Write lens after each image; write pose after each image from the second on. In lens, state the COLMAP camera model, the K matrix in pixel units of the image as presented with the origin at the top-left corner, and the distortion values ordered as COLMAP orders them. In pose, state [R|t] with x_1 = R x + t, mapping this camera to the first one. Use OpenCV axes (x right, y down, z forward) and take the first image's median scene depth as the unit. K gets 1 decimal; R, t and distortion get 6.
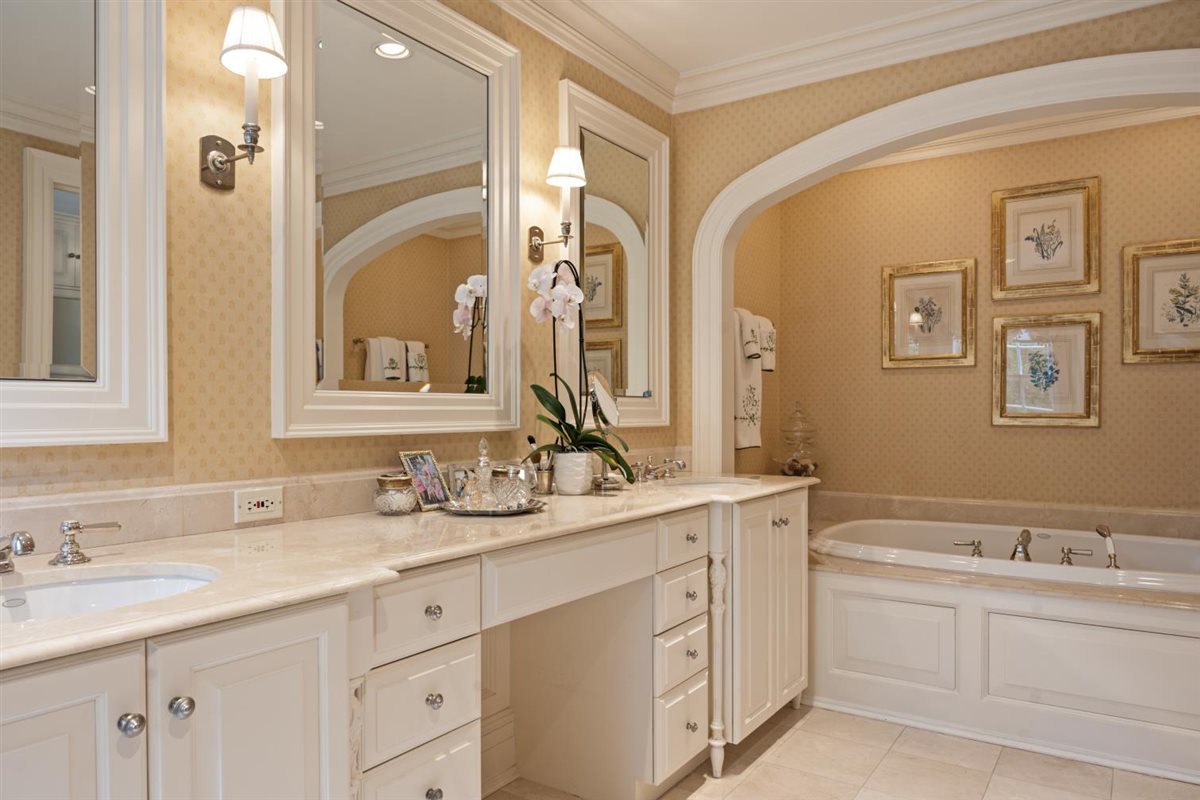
lens RADIAL K [[803.3, 0, 600.0], [0, 803.3, 400.0], [0, 0, 1]] dist [0.008097, 0.000154]
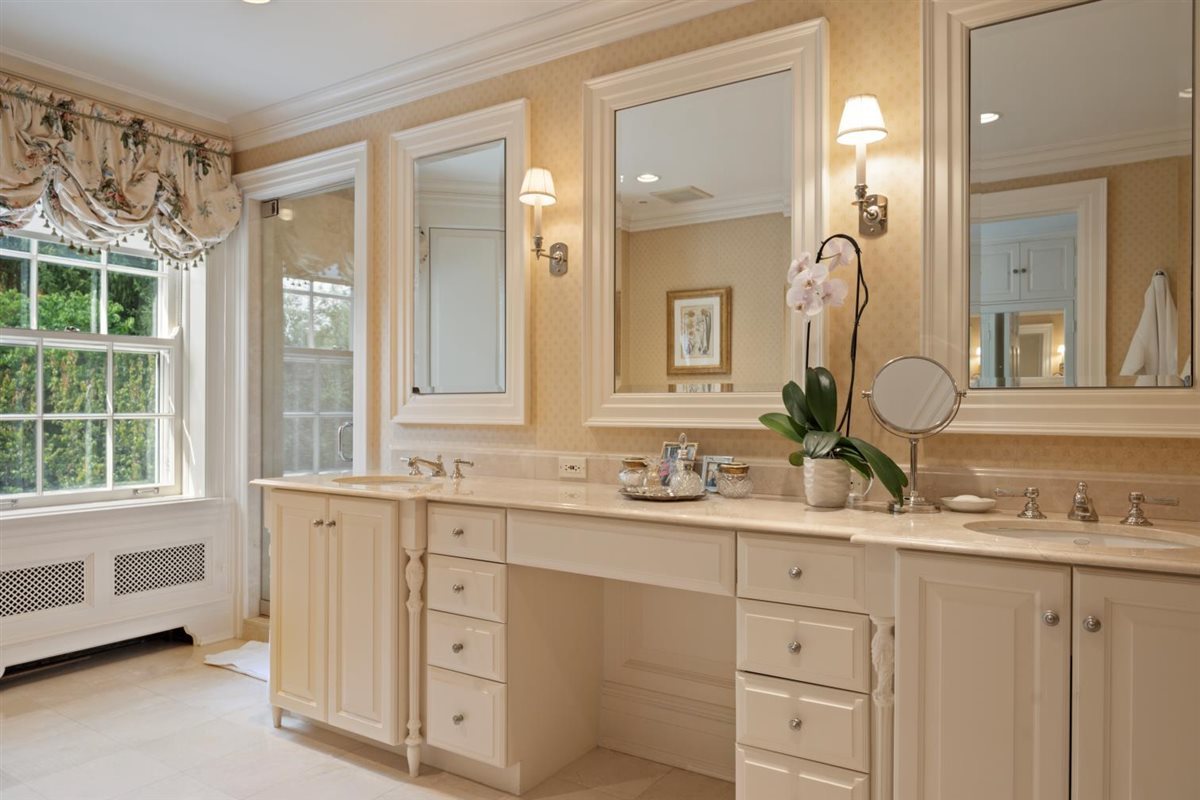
lens RADIAL K [[803.3, 0, 600.0], [0, 803.3, 400.0], [0, 0, 1]] dist [0.008097, 0.000154]
pose [[-0.005182, -0.006834, -0.999963, 1.130202], [0.013984, 0.999878, -0.006906, 0.009178], [0.999889, -0.014019, -0.005086, 1.048182]]
